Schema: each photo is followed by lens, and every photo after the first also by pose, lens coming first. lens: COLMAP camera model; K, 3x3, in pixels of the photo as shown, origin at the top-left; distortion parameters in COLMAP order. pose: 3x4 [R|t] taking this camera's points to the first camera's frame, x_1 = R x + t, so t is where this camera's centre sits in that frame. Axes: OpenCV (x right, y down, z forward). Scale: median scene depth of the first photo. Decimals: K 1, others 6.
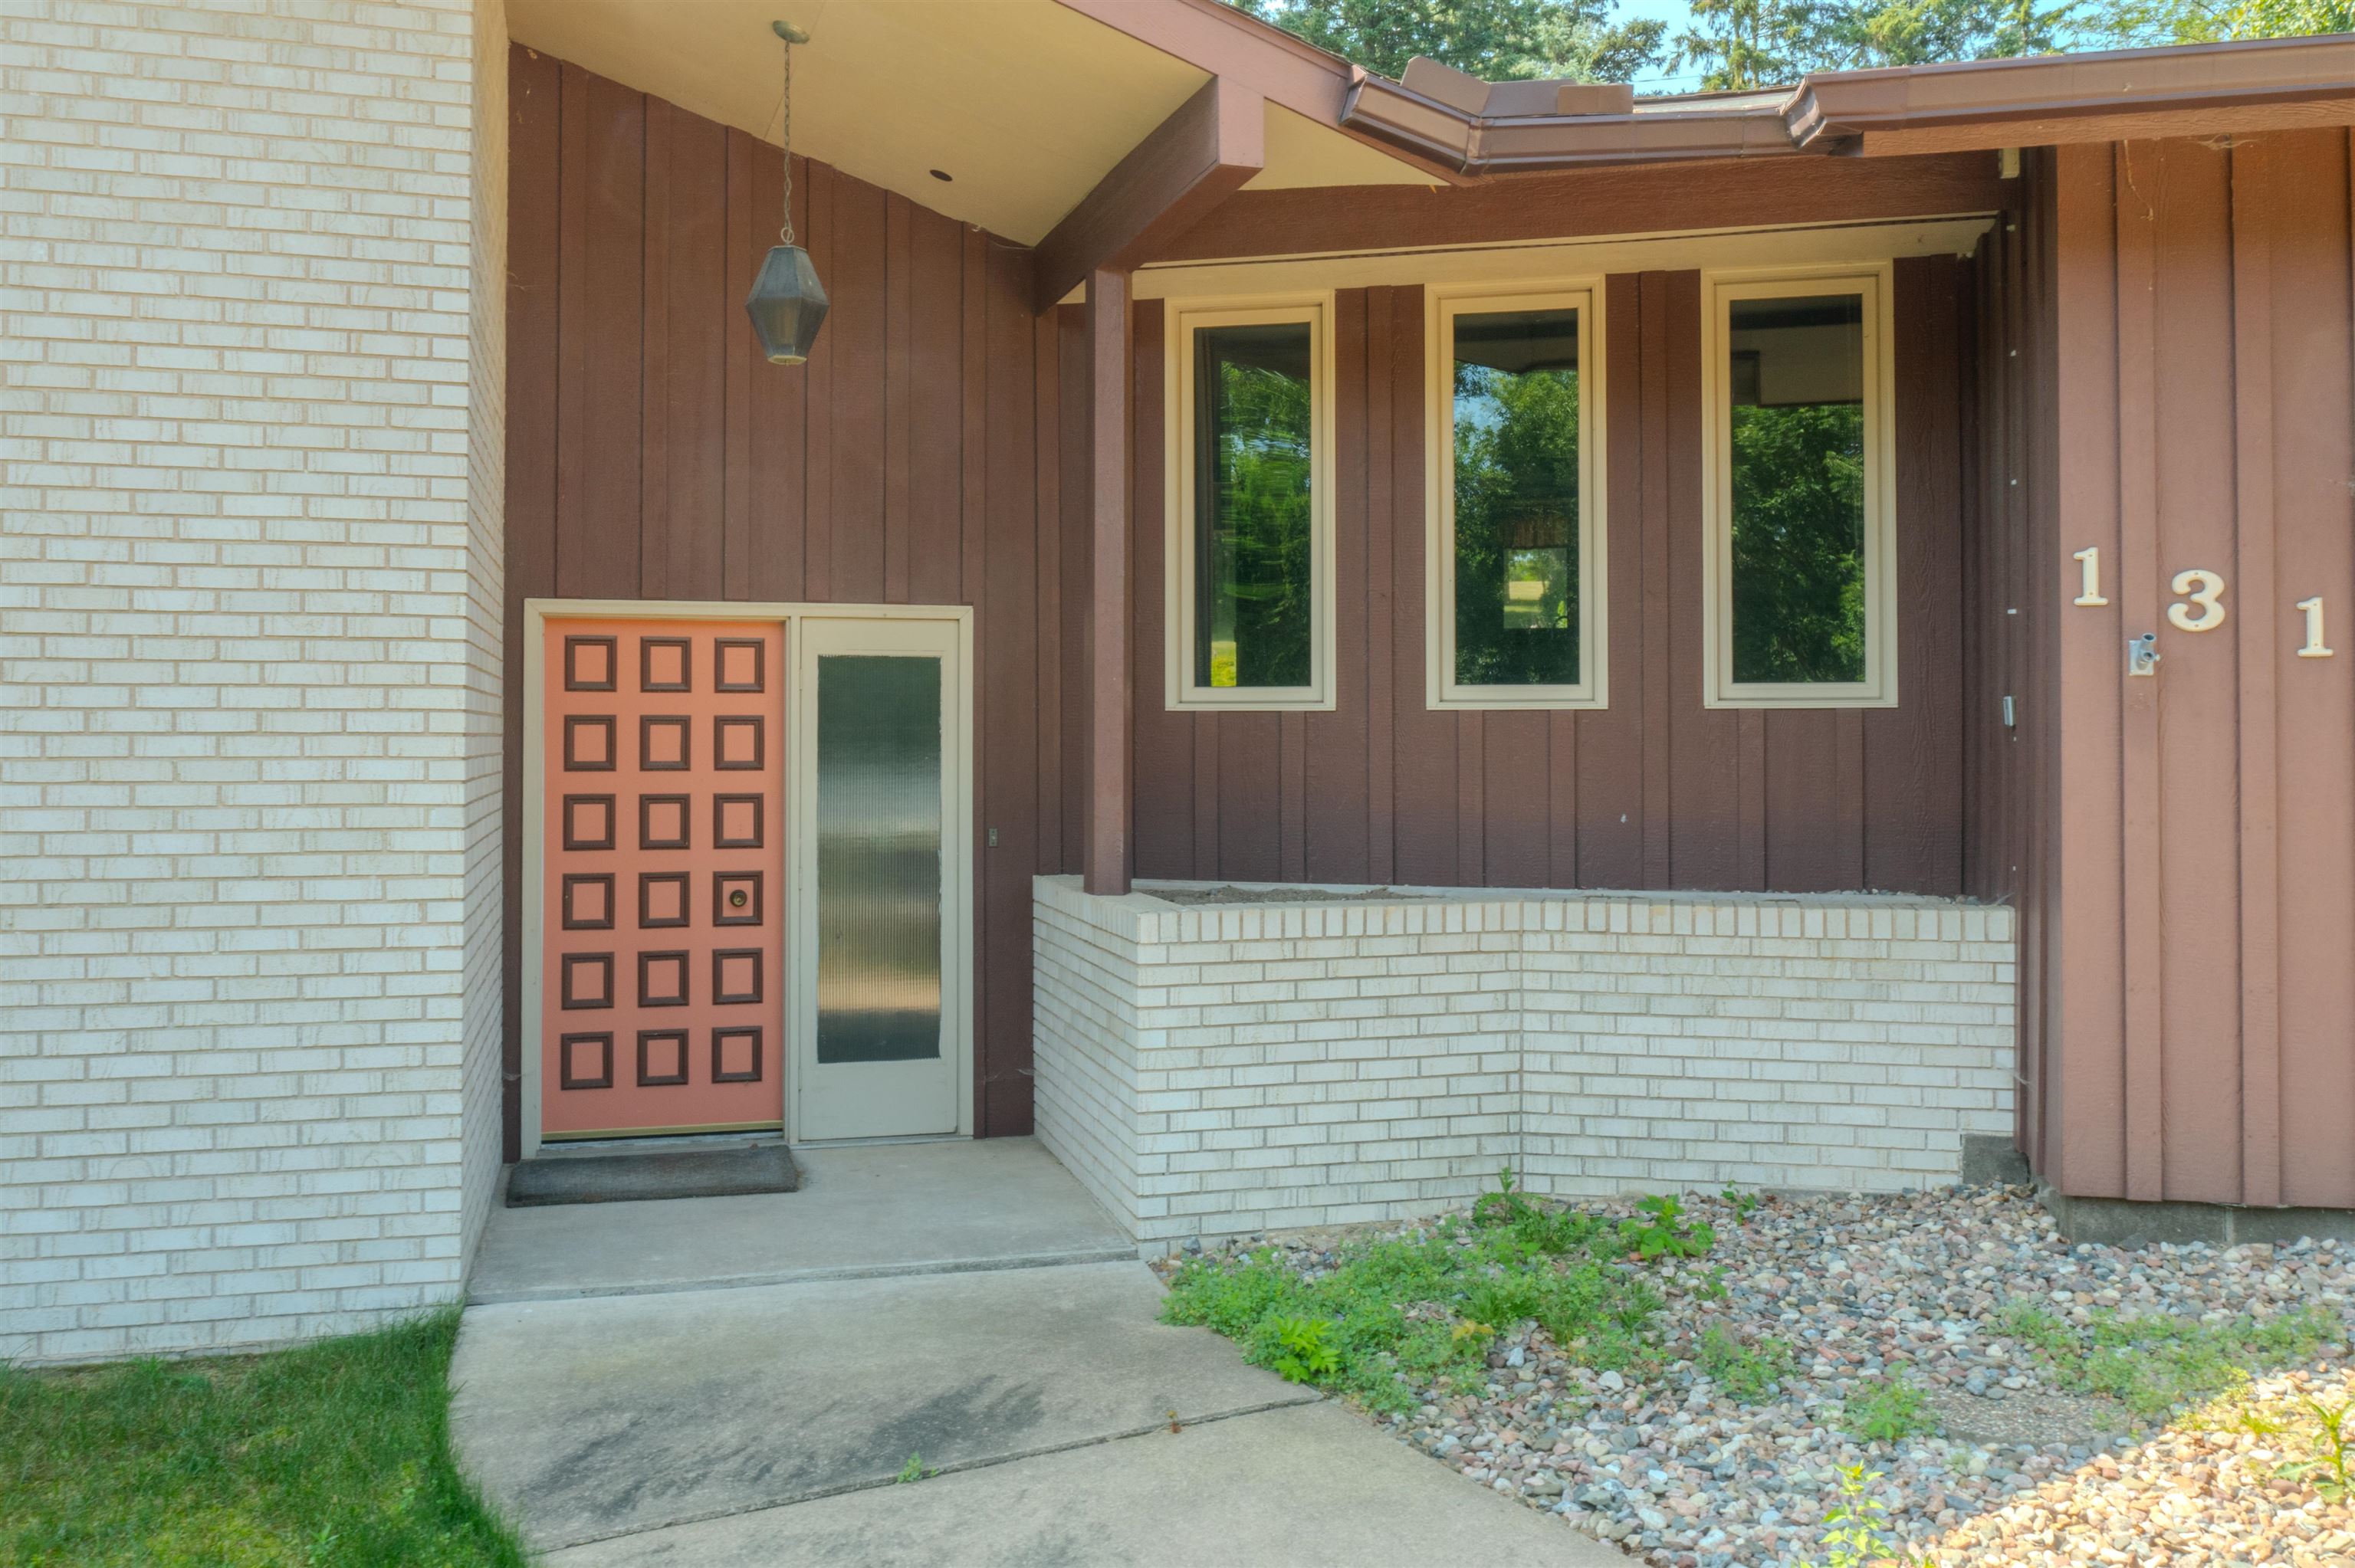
lens RADIAL K [[1836.2, 0, 1175.6], [0, 1836.2, 730.2], [0, 0, 1]] dist [-0.030127, -0.001331]
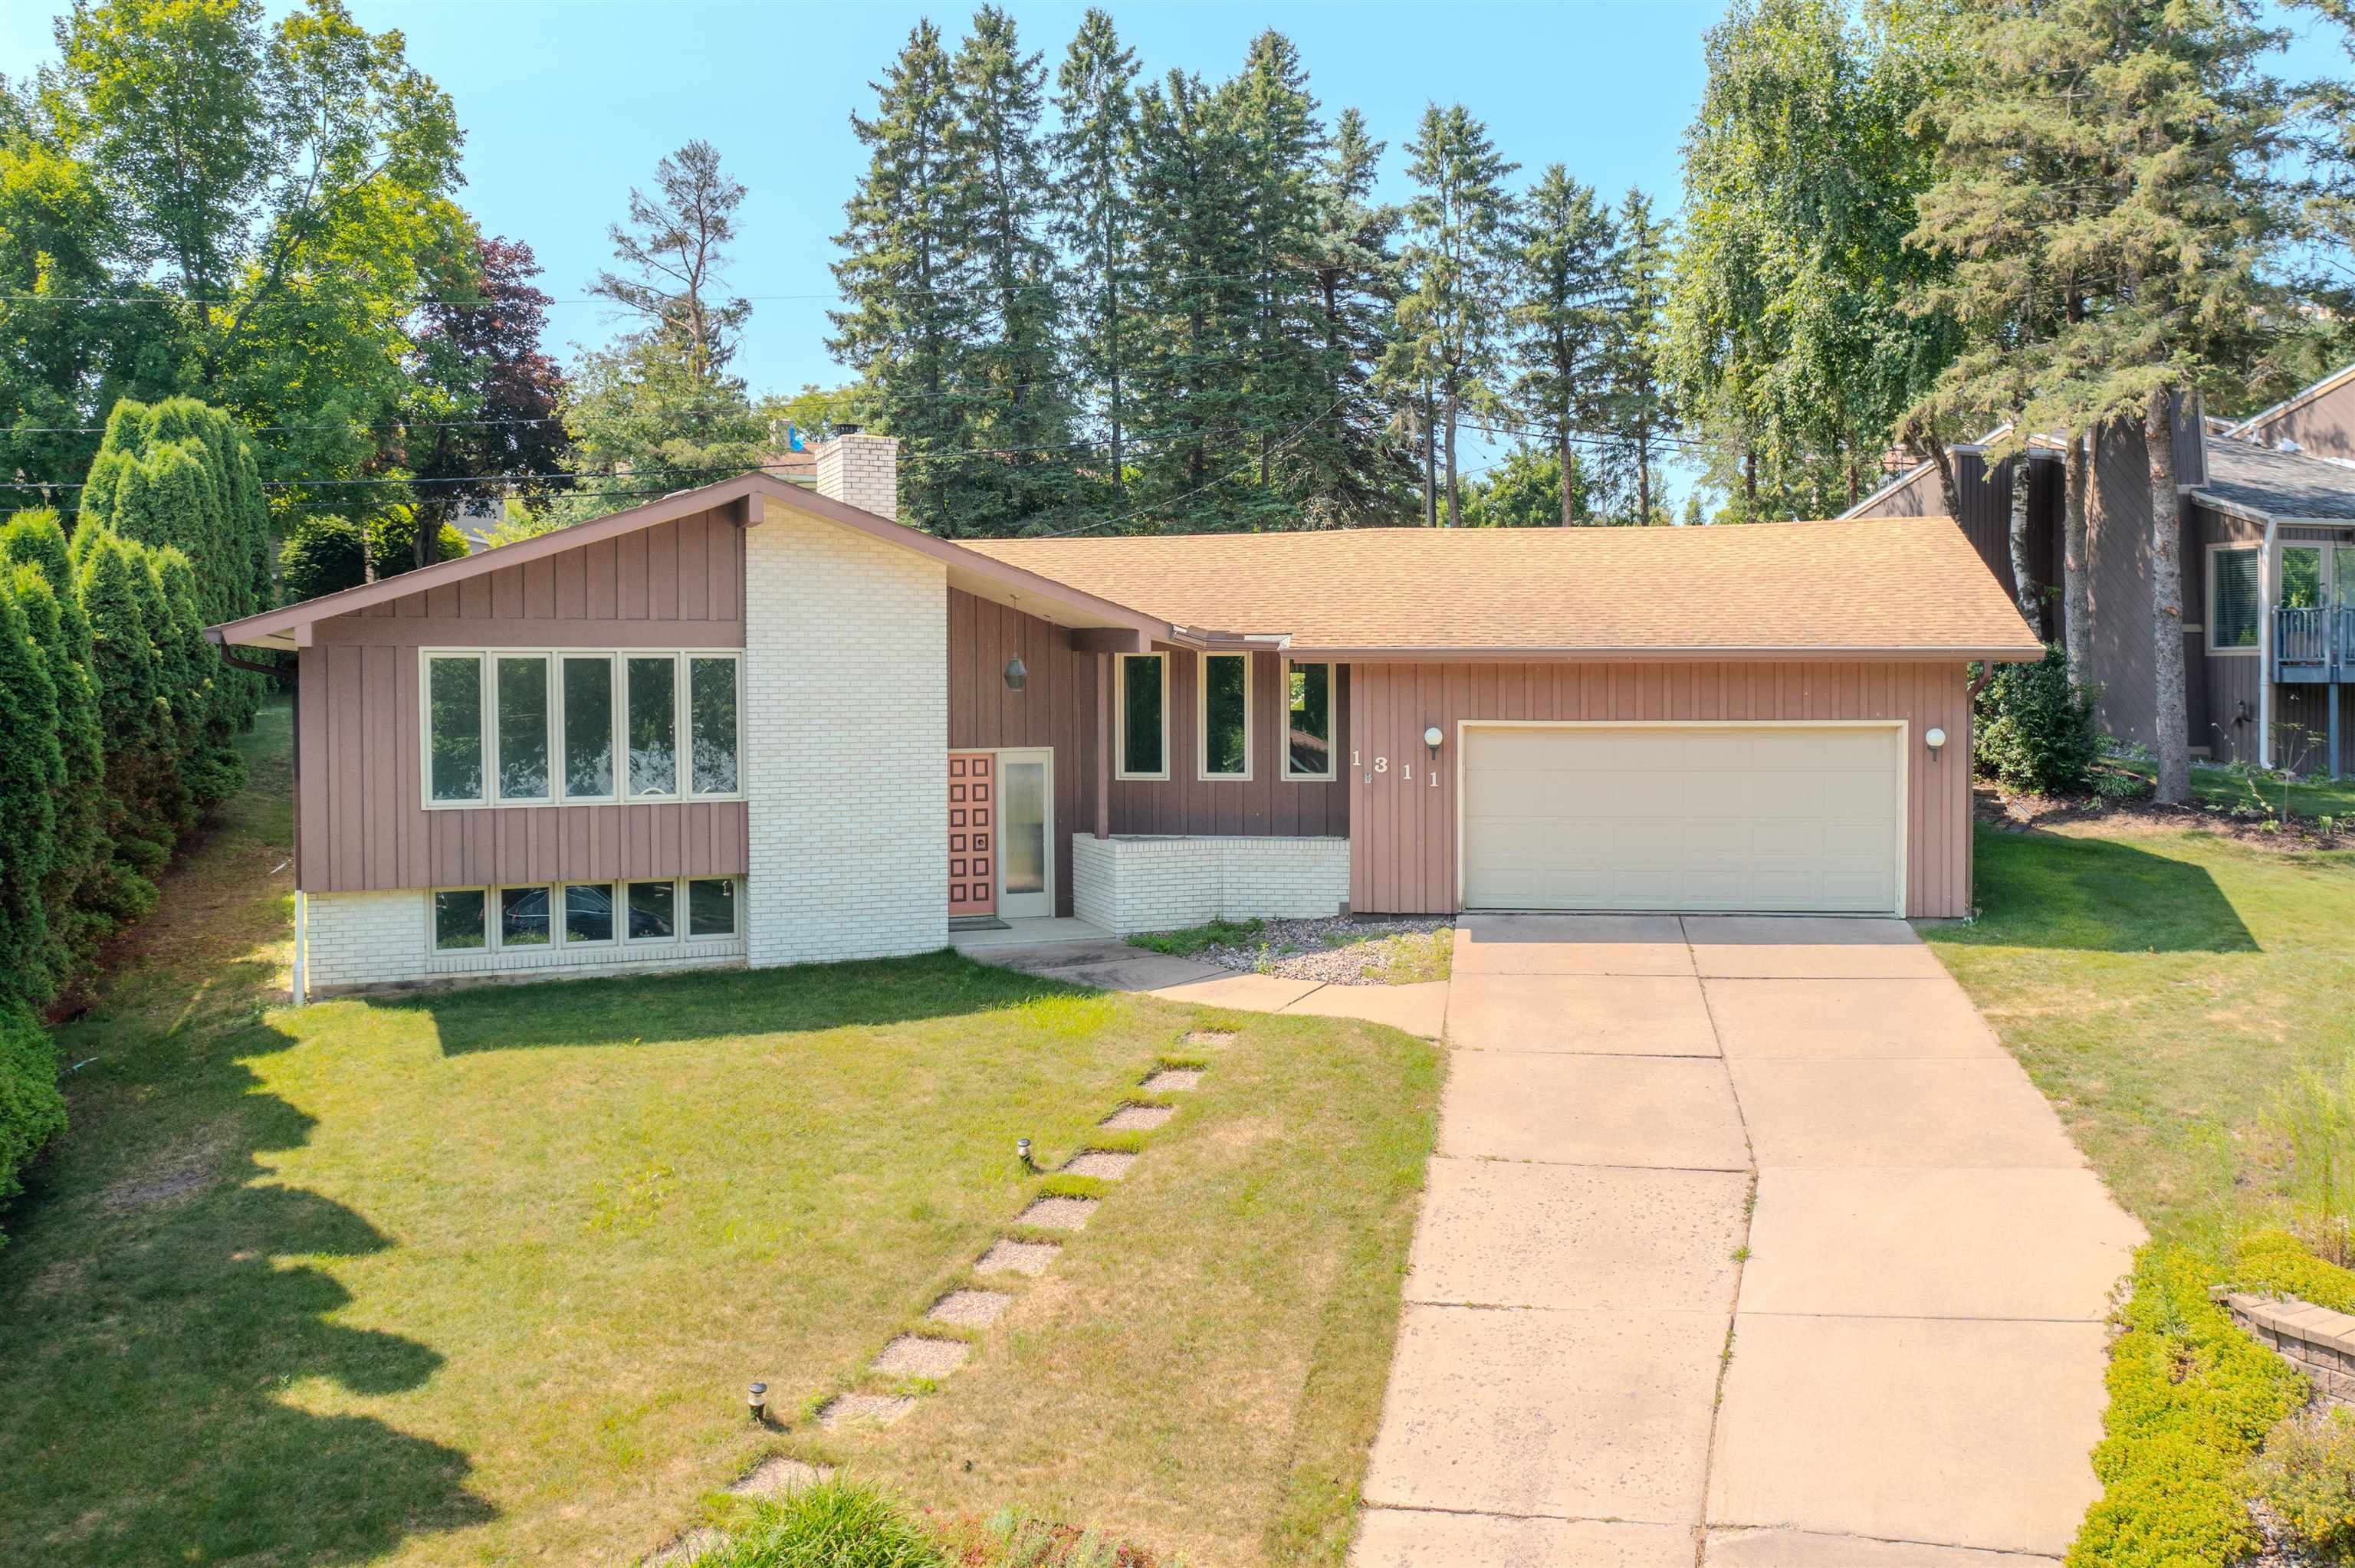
lens RADIAL K [[1910.0, 0, 1177.1], [0, 1910.0, 728.7], [0, 0, 1]] dist [-0.021660, -0.000290]
pose [[0.995787, -0.007199, 0.091413, -0.203004], [0.004062, 0.999398, 0.034459, -0.215953], [-0.091606, -0.033942, 0.995217, -2.303096]]
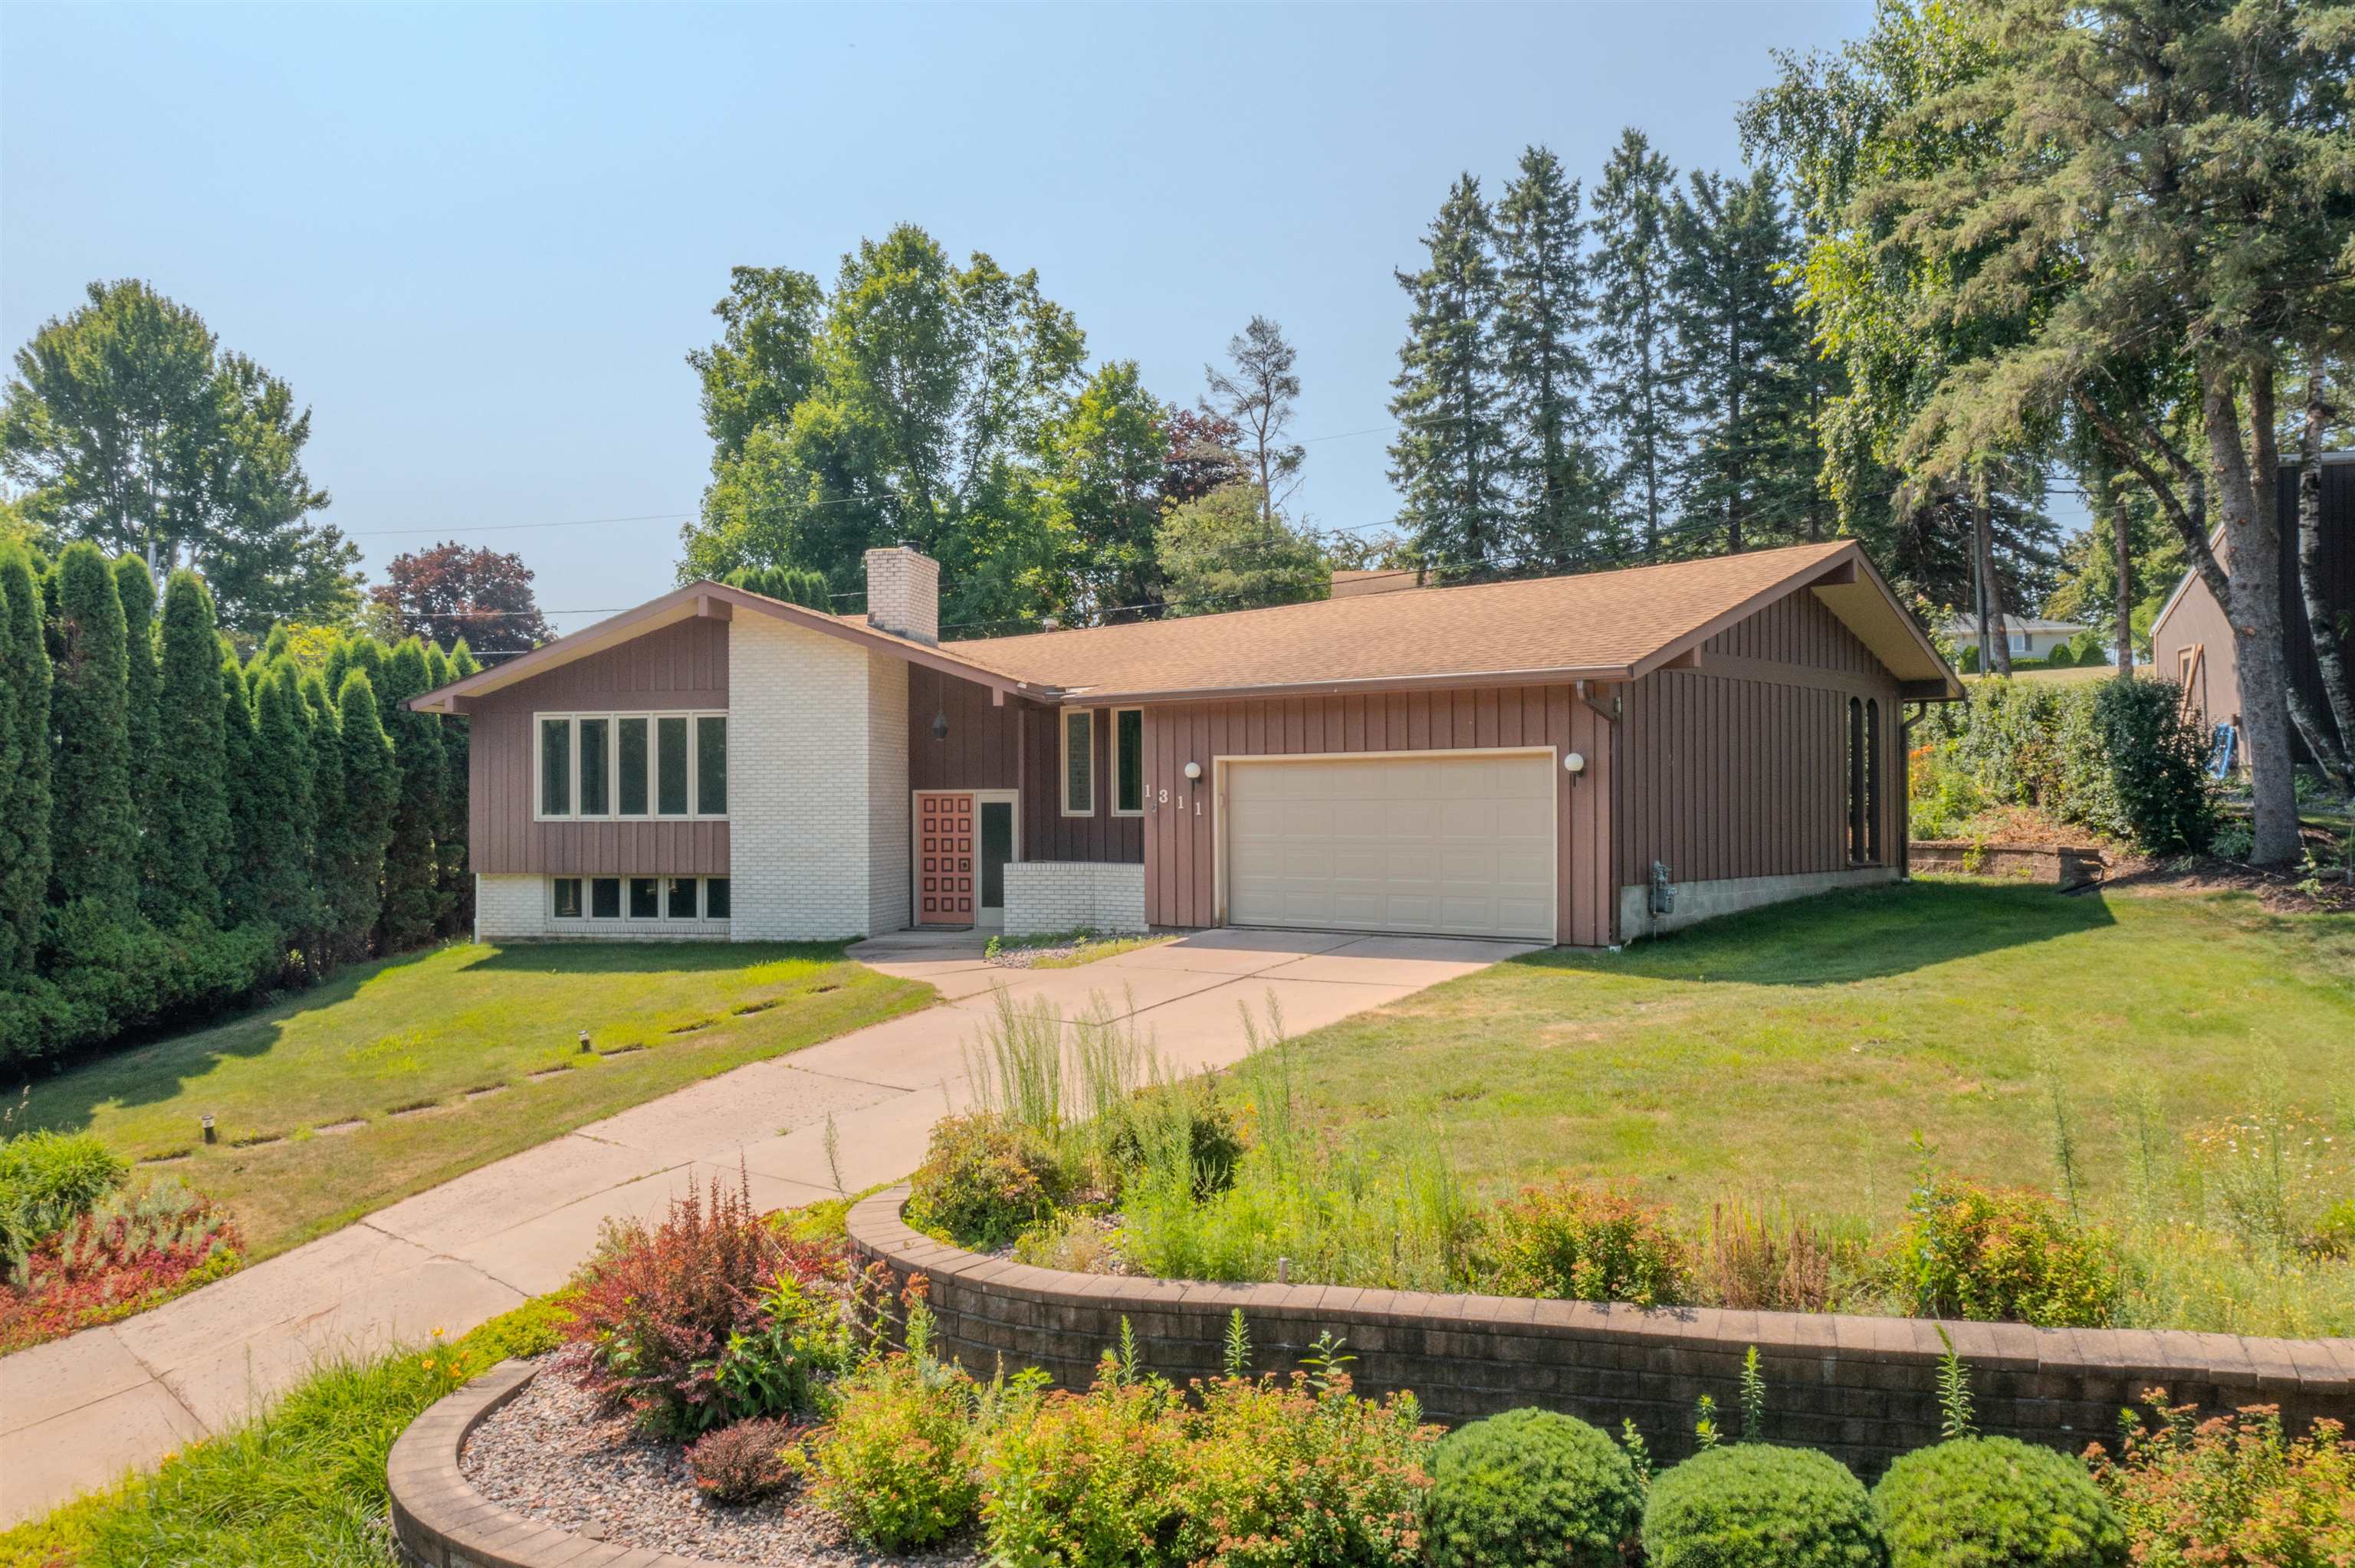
lens RADIAL K [[1890.2, 0, 1177.5], [0, 1890.2, 784.0], [0, 0, 1]] dist [-0.005407, -0.002837]
pose [[0.855055, -0.012772, -0.518381, 2.282867], [0.004726, 0.999847, -0.016839, -0.011020], [0.518516, 0.011948, 0.854984, -2.257379]]
